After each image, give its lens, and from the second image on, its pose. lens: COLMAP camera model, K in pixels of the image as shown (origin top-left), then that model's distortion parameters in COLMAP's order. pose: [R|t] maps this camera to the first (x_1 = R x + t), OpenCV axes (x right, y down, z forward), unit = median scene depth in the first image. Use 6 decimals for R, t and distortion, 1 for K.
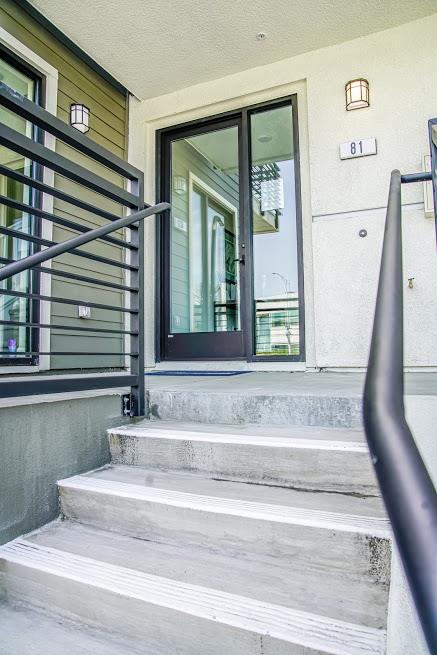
lens RADIAL K [[451.3, 0, 221.1], [0, 451.3, 336.1], [0, 0, 1]] dist [-0.129882, 0.096748]
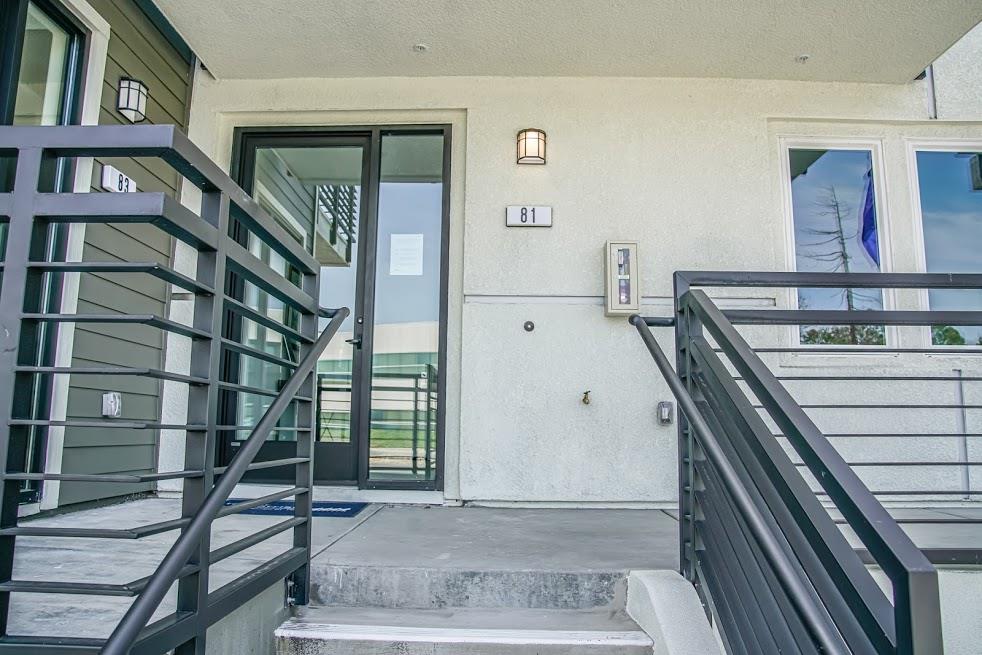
lens RADIAL K [[717.2, 0, 488.7], [0, 717.2, 324.5], [0, 0, 1]] dist [-0.130441, 0.095152]
pose [[0.914915, 0.082502, 0.395125, -0.239393], [-0.044695, 0.993576, -0.103966, -0.101563], [-0.401164, 0.077460, 0.912725, -0.113568]]
